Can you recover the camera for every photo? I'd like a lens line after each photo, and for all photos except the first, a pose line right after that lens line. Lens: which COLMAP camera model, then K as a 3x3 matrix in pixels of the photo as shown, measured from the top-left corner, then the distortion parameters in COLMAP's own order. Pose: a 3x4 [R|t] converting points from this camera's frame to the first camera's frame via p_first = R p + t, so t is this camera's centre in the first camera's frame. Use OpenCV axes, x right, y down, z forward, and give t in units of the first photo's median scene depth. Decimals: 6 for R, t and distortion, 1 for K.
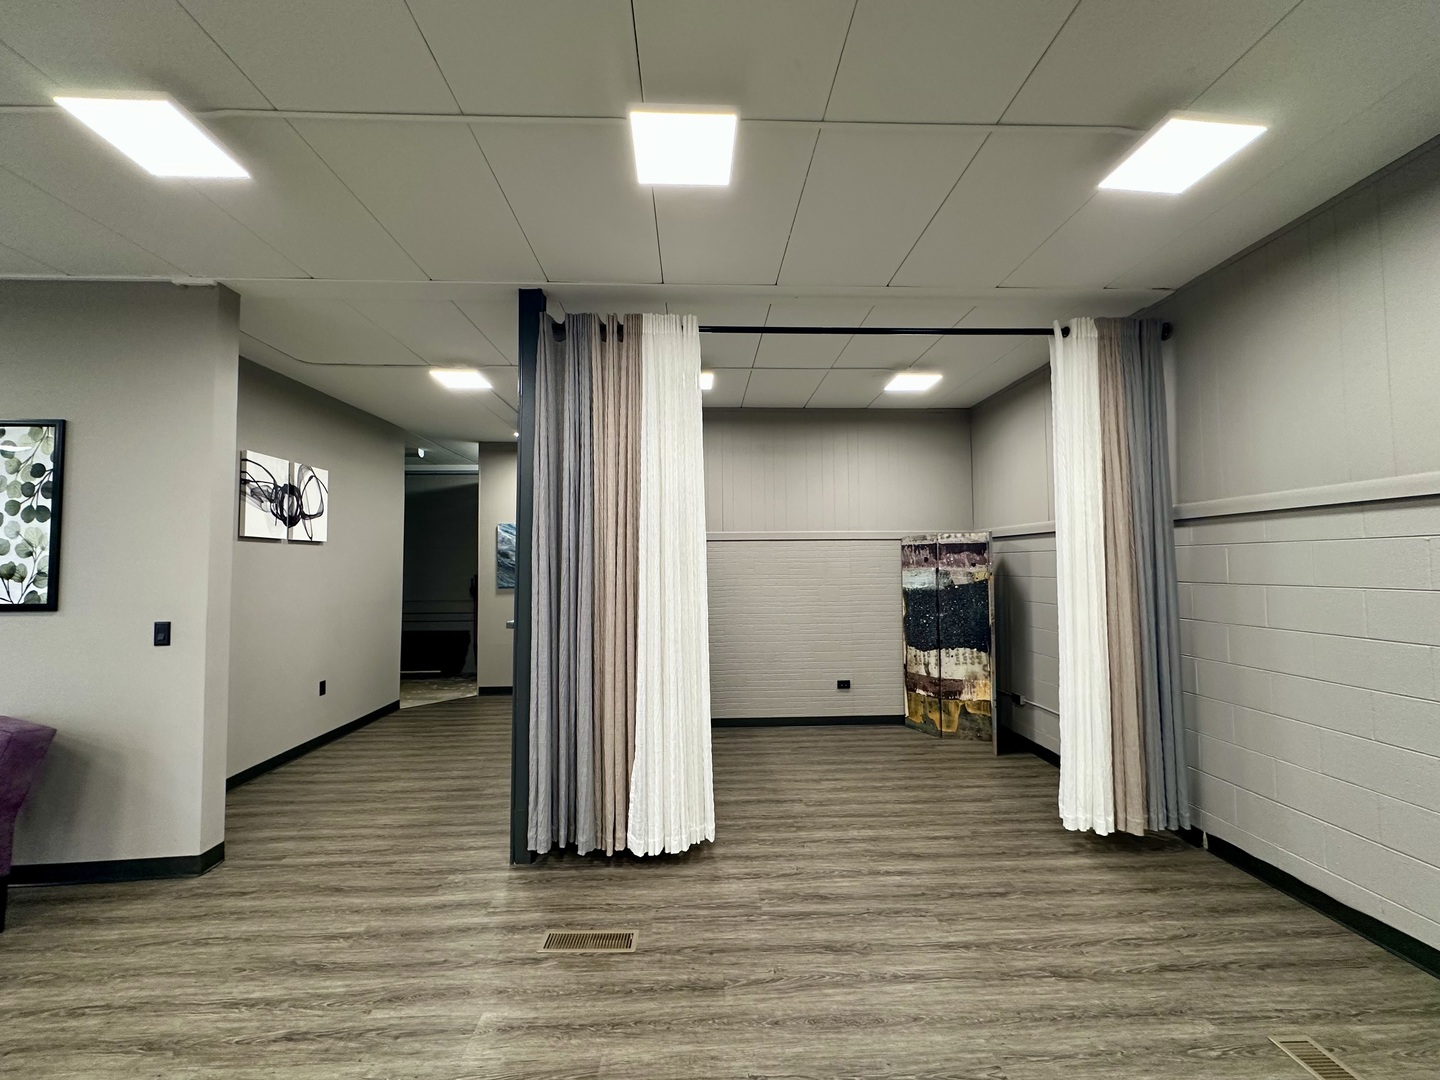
lens RADIAL K [[573.0, 0, 717.3], [0, 573.0, 539.8], [0, 0, 1]] dist [-0.002748, 0.000435]
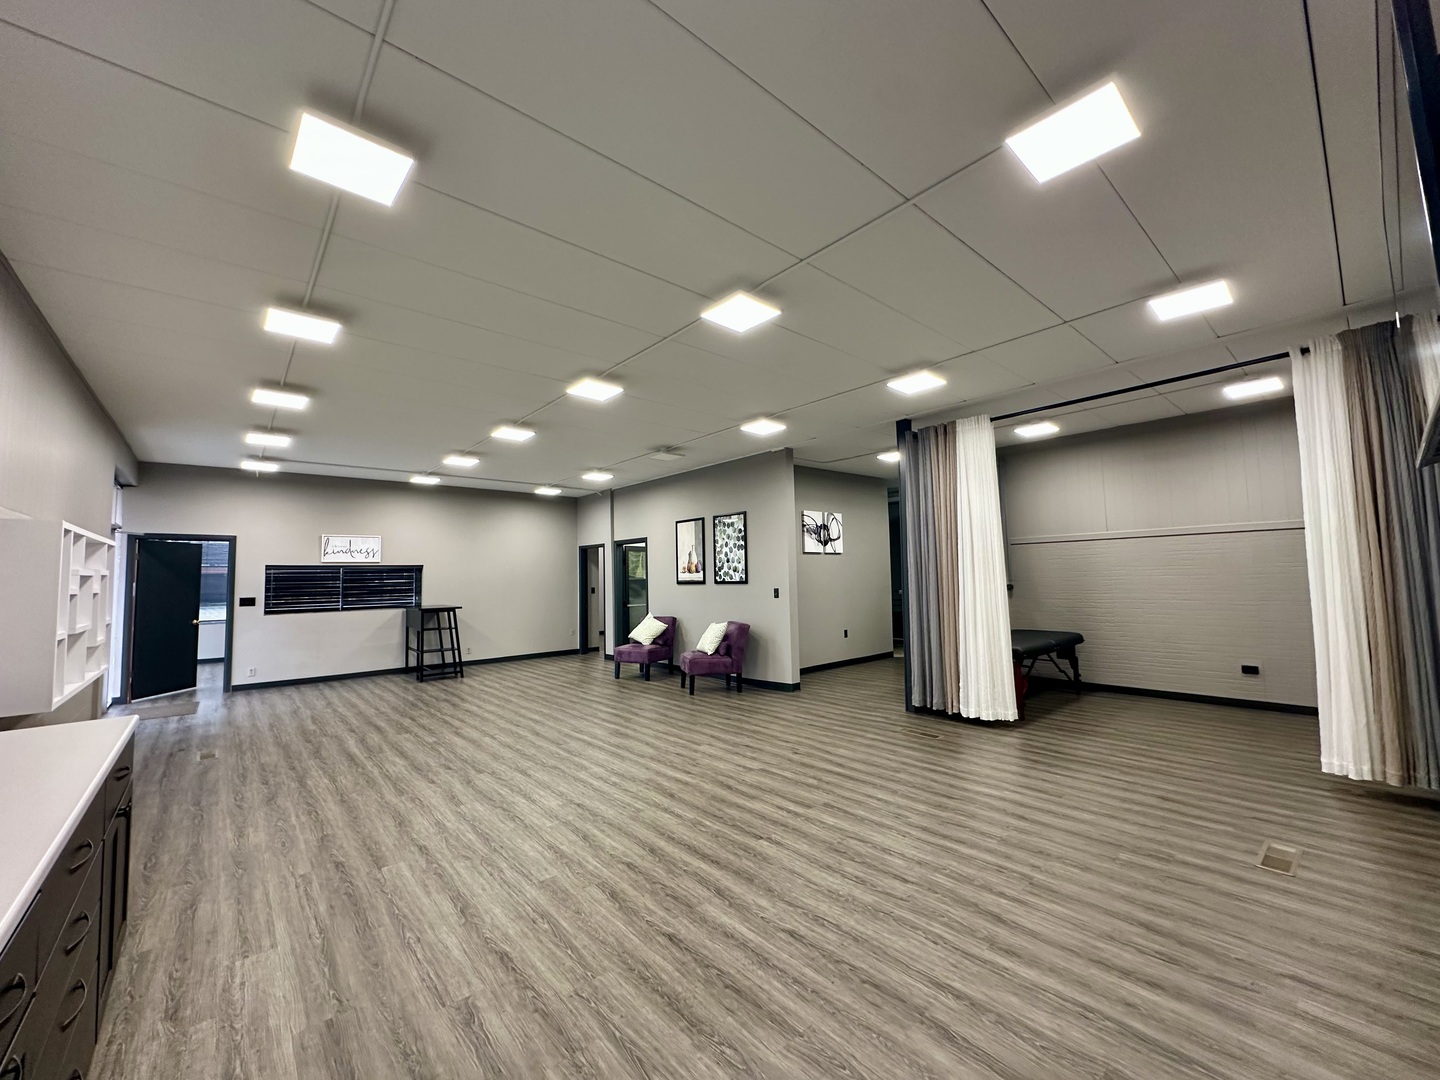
lens RADIAL K [[573.0, 0, 717.3], [0, 573.0, 539.8], [0, 0, 1]] dist [-0.002748, 0.000435]
pose [[0.623823, -0.056952, -0.779488, 0.514496], [0.050720, 0.998189, -0.032340, 0.000241], [0.779918, -0.019361, 0.625582, -0.471143]]
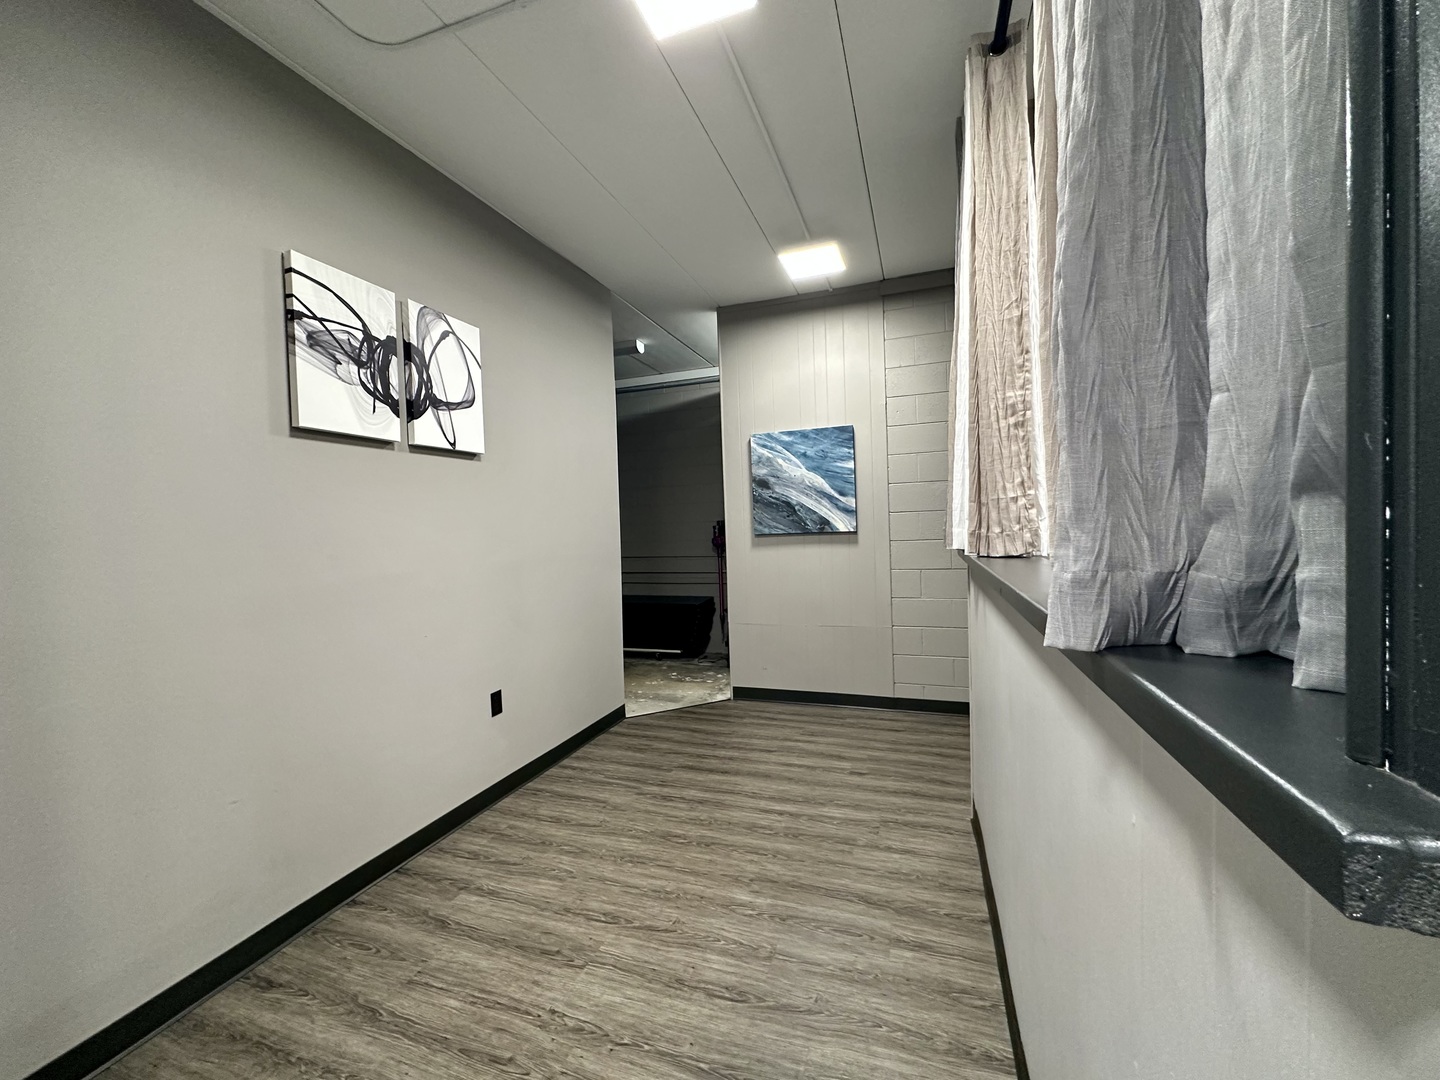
lens RADIAL K [[573.0, 0, 717.3], [0, 573.0, 539.8], [0, 0, 1]] dist [-0.002748, 0.000435]
pose [[0.926024, -0.012409, -0.377260, -0.267898], [0.041589, 0.996729, 0.069301, 0.062466], [0.375166, -0.079864, 0.923511, 0.585295]]
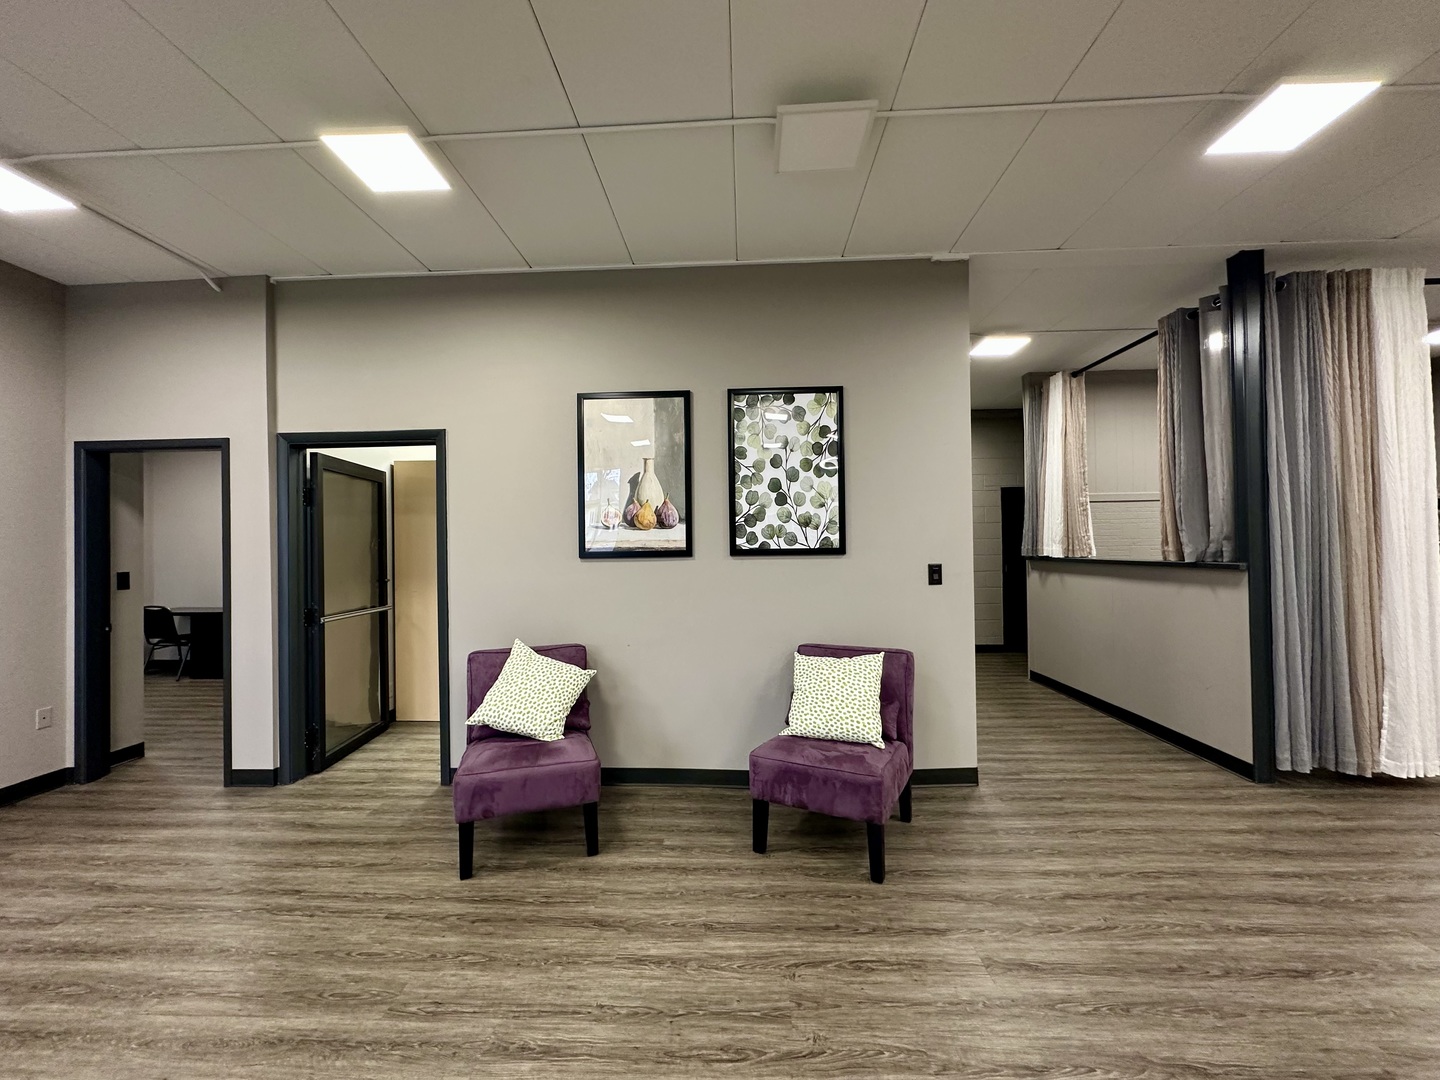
lens RADIAL K [[573.0, 0, 717.3], [0, 573.0, 539.8], [0, 0, 1]] dist [-0.002748, 0.000435]
pose [[0.996183, -0.007985, -0.086920, -0.808952], [0.010980, 0.999360, 0.034032, 0.032895], [0.086593, -0.034856, 0.995634, -0.101626]]
